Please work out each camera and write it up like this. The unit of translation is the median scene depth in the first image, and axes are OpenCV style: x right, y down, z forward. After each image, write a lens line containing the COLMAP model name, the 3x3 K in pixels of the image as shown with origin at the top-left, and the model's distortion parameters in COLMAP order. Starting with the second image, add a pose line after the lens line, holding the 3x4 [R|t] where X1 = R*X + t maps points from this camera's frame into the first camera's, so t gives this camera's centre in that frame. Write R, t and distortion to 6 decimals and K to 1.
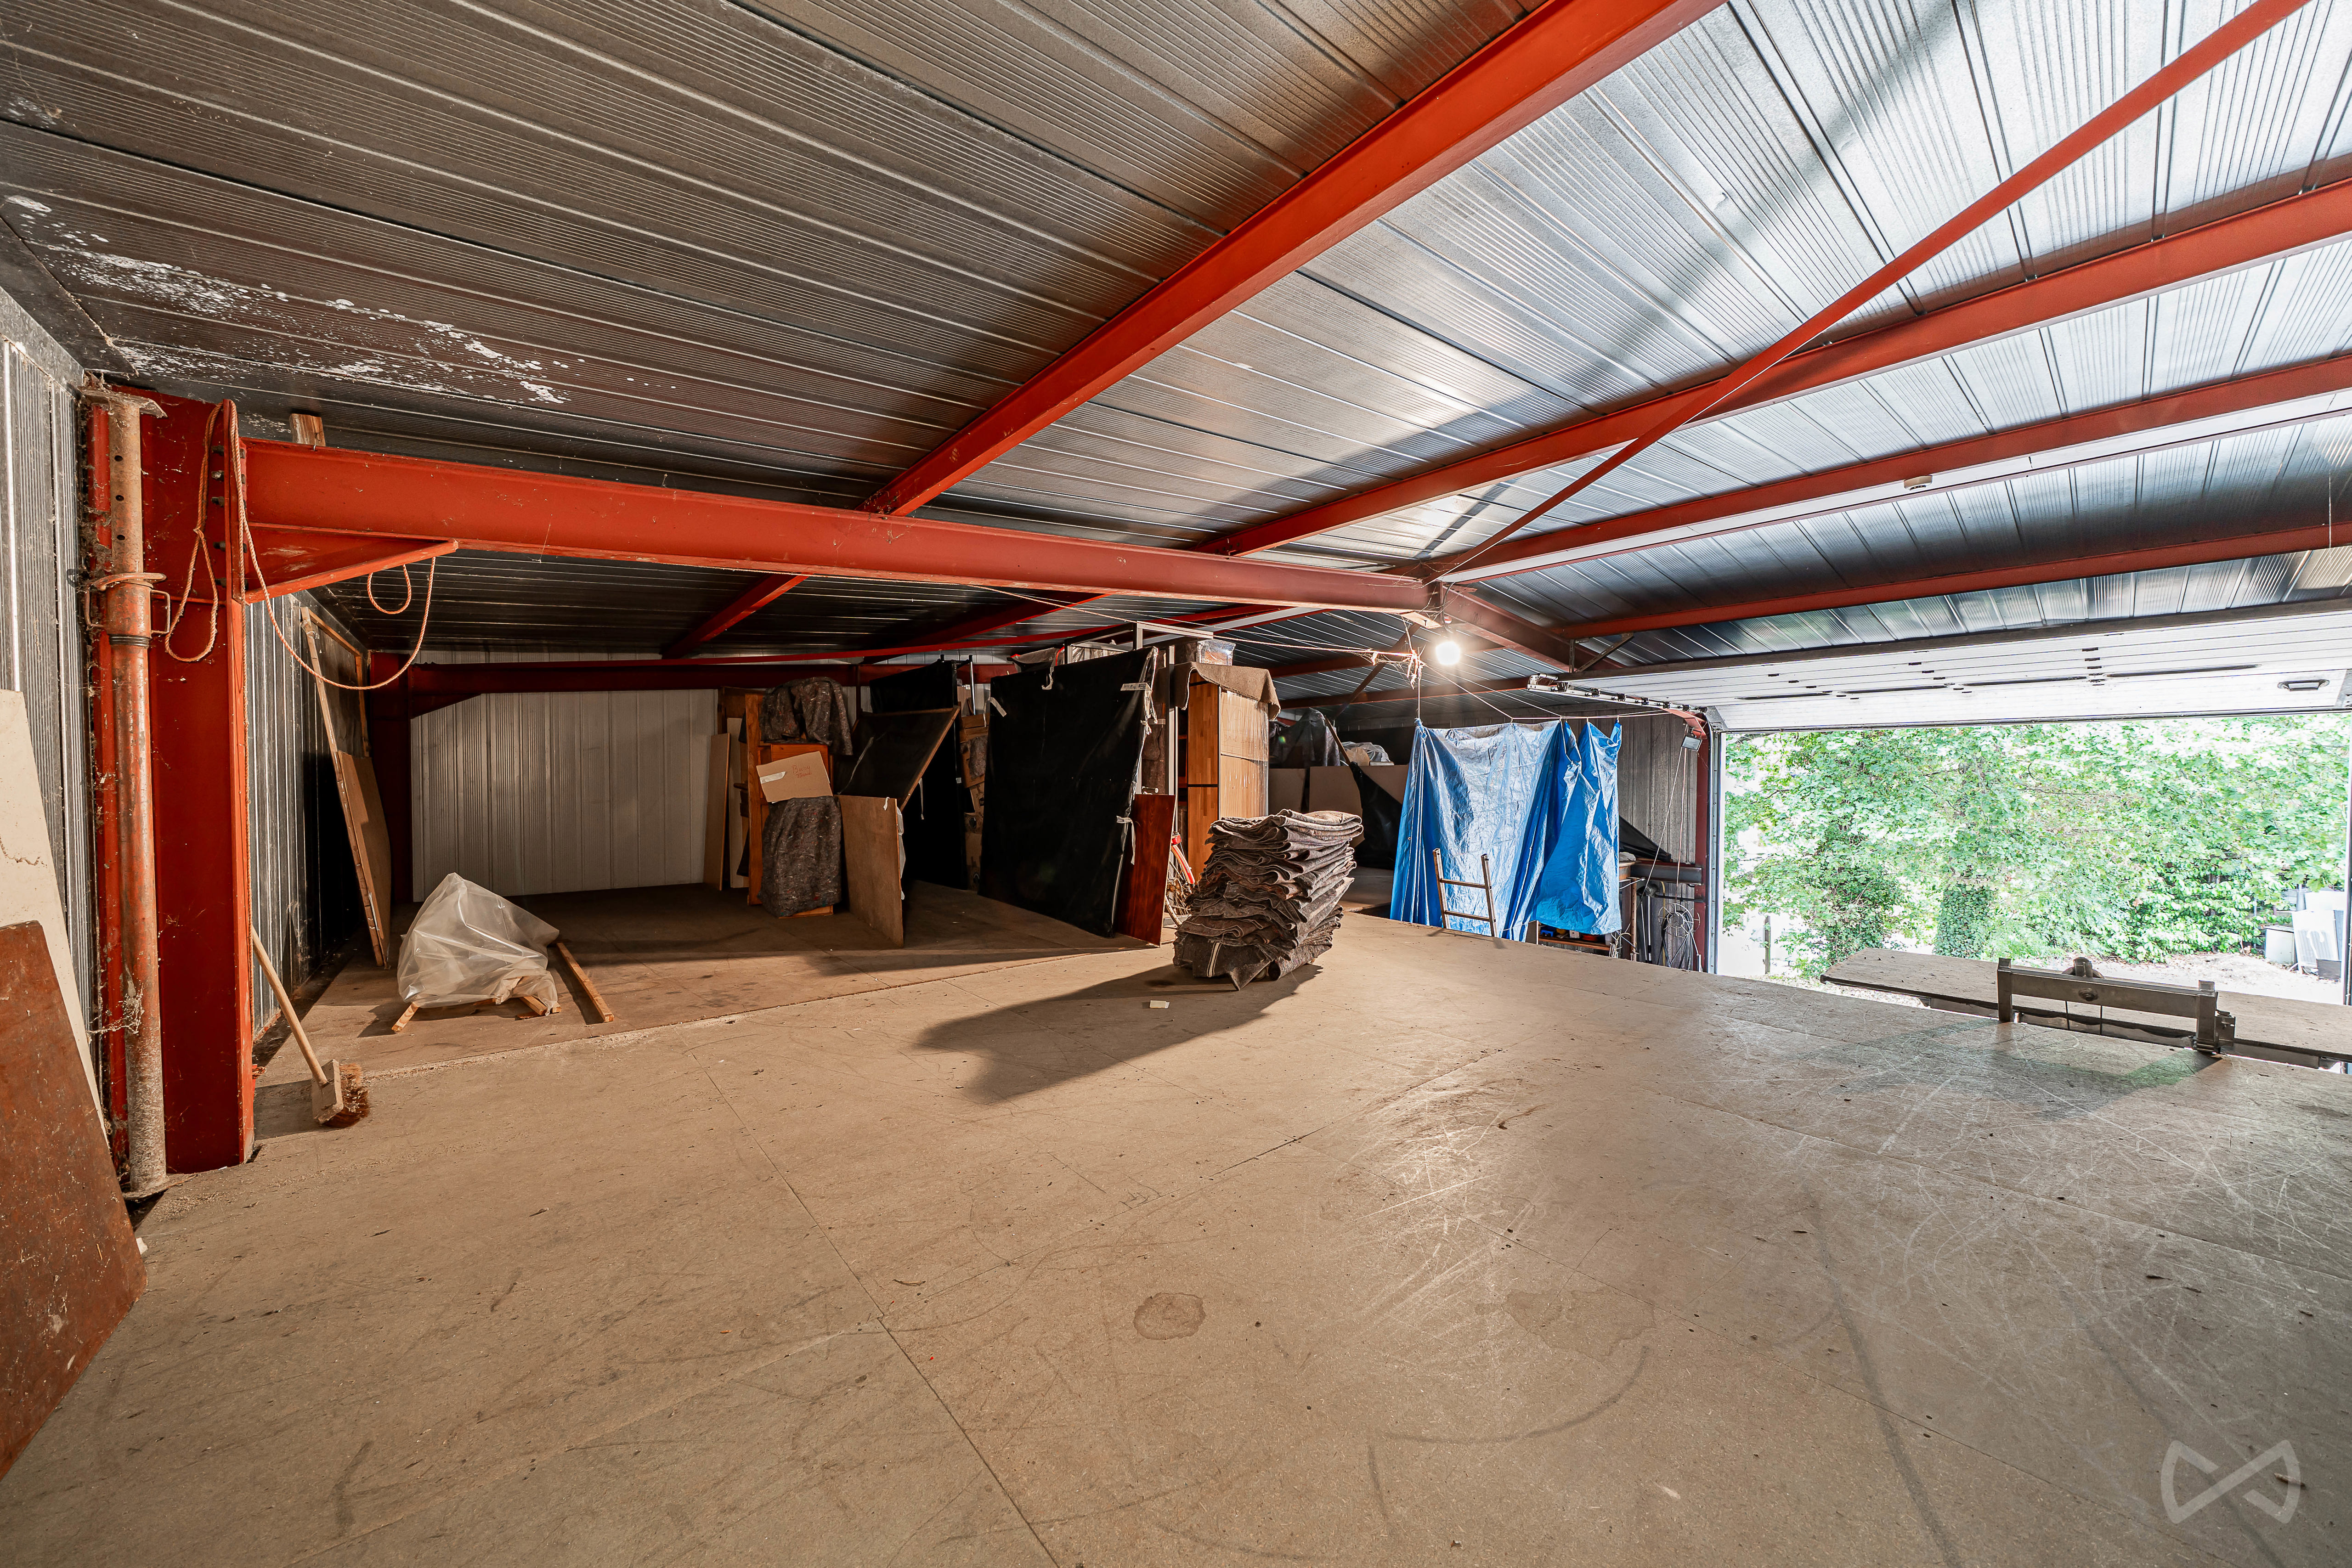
lens RADIAL K [[800.6, 0, 1187.8], [0, 800.6, 800.3], [0, 0, 1]] dist [-0.012567, 0.000007]
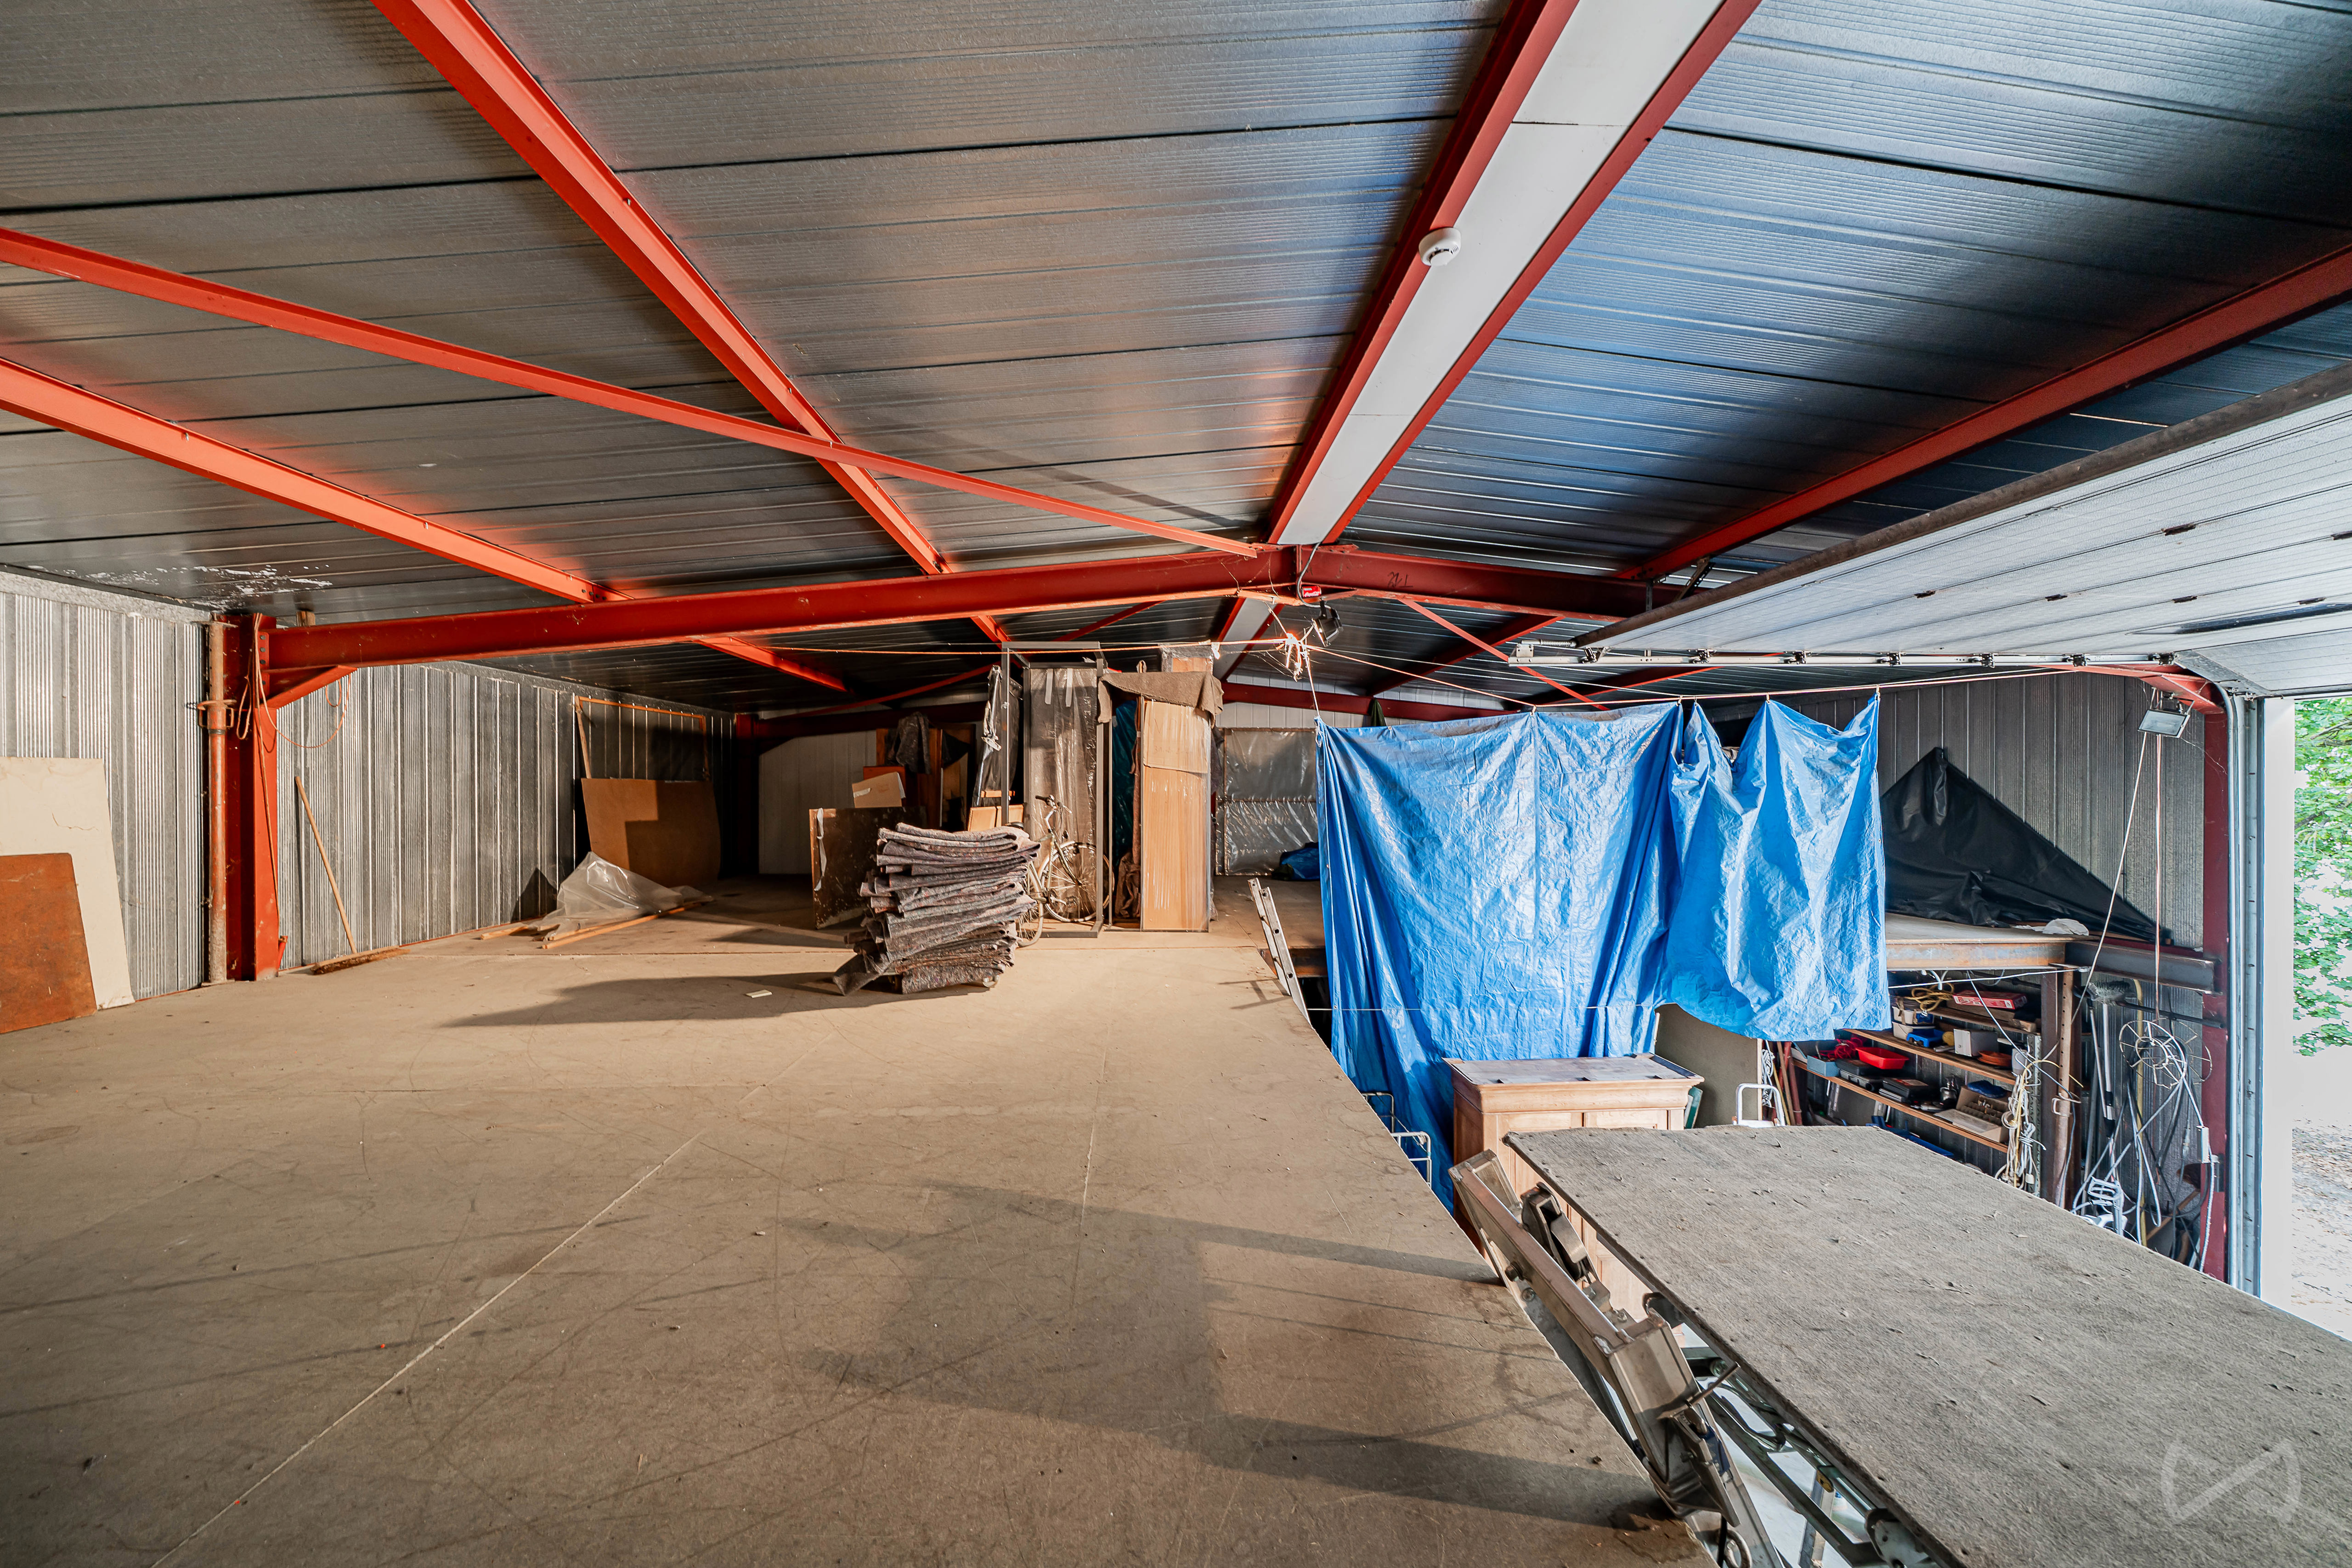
lens RADIAL K [[800.7, 0, 1187.8], [0, 800.7, 800.3], [0, 0, 1]] dist [-0.012567, 0.000007]
pose [[0.792781, 0.000084, -0.609507, 0.655915], [-0.013469, 0.999758, -0.017382, -0.002655], [0.609358, 0.021989, 0.792590, 0.280798]]
